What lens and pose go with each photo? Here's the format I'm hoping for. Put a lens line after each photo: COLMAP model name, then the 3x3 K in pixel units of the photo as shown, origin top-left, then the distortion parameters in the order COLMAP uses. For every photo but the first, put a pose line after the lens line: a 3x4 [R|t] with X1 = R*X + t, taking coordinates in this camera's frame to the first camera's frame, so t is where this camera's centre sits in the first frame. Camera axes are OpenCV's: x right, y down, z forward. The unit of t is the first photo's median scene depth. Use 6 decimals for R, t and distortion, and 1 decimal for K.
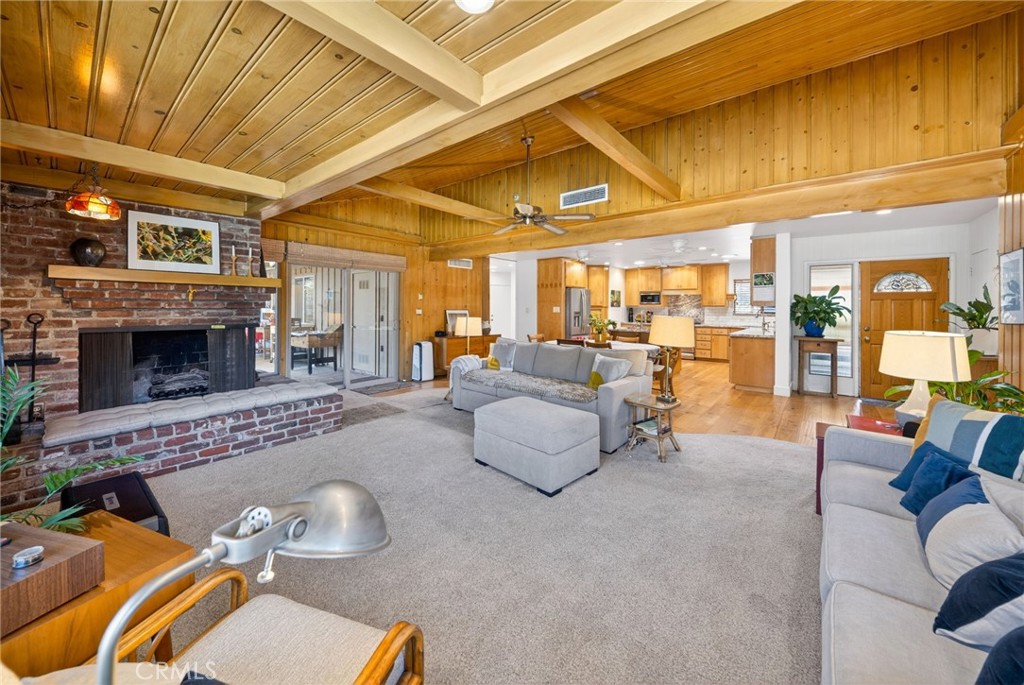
lens RADIAL K [[374.3, 0, 510.7], [0, 374.3, 306.4], [0, 0, 1]] dist [-0.001063, -0.000245]
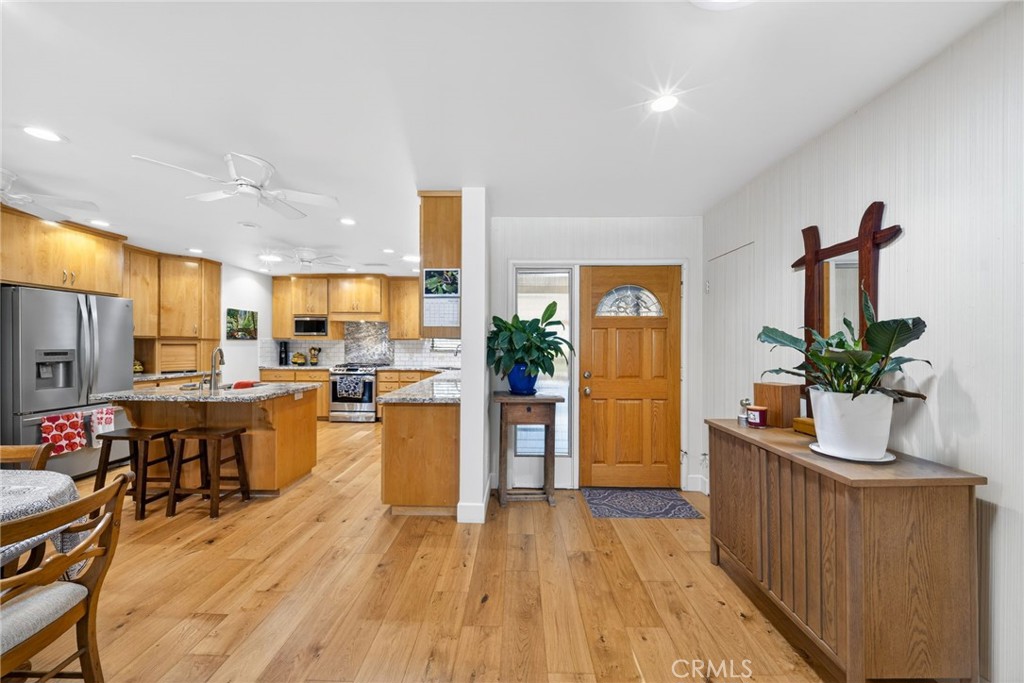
lens RADIAL K [[374.3, 0, 514.8], [0, 374.3, 344.0], [0, 0, 1]] dist [-0.001063, -0.000245]
pose [[0.779819, -0.001864, 0.626002, 0.448639], [-0.003181, 0.999971, 0.006940, 0.004471], [-0.625997, -0.007404, 0.779791, 0.565799]]
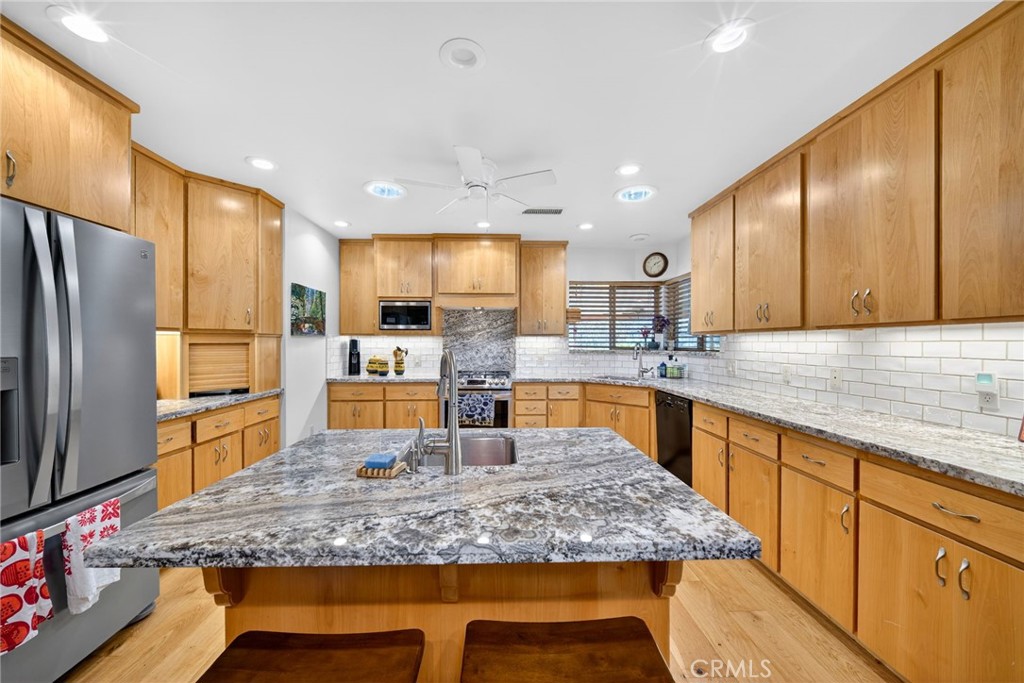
lens RADIAL K [[374.3, 0, 510.2], [0, 374.3, 343.0], [0, 0, 1]] dist [-0.001063, -0.000245]
pose [[0.740349, -0.005329, 0.672202, 0.338148], [0.000513, 0.999973, 0.007362, 0.009618], [-0.672223, -0.005106, 0.740331, 1.129816]]
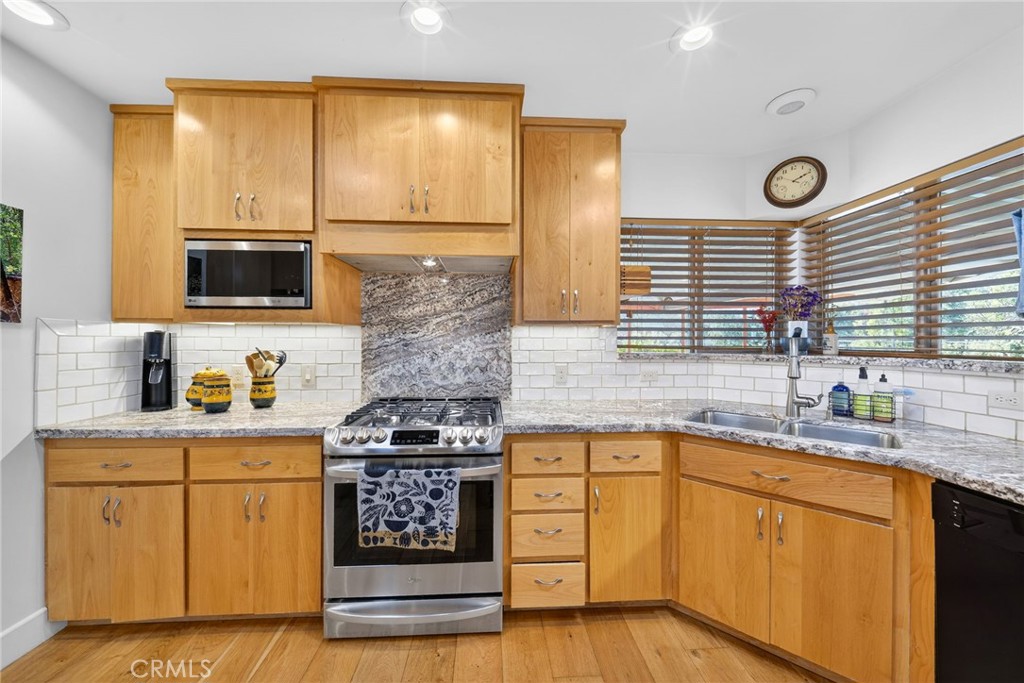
lens RADIAL K [[374.3, 0, 512.5], [0, 374.3, 334.6], [0, 0, 1]] dist [-0.001063, -0.000245]
pose [[0.724329, 0.003116, 0.689447, 0.613736], [-0.000022, 0.999990, -0.004497, 0.012017], [-0.689455, 0.003242, 0.724322, 1.428055]]
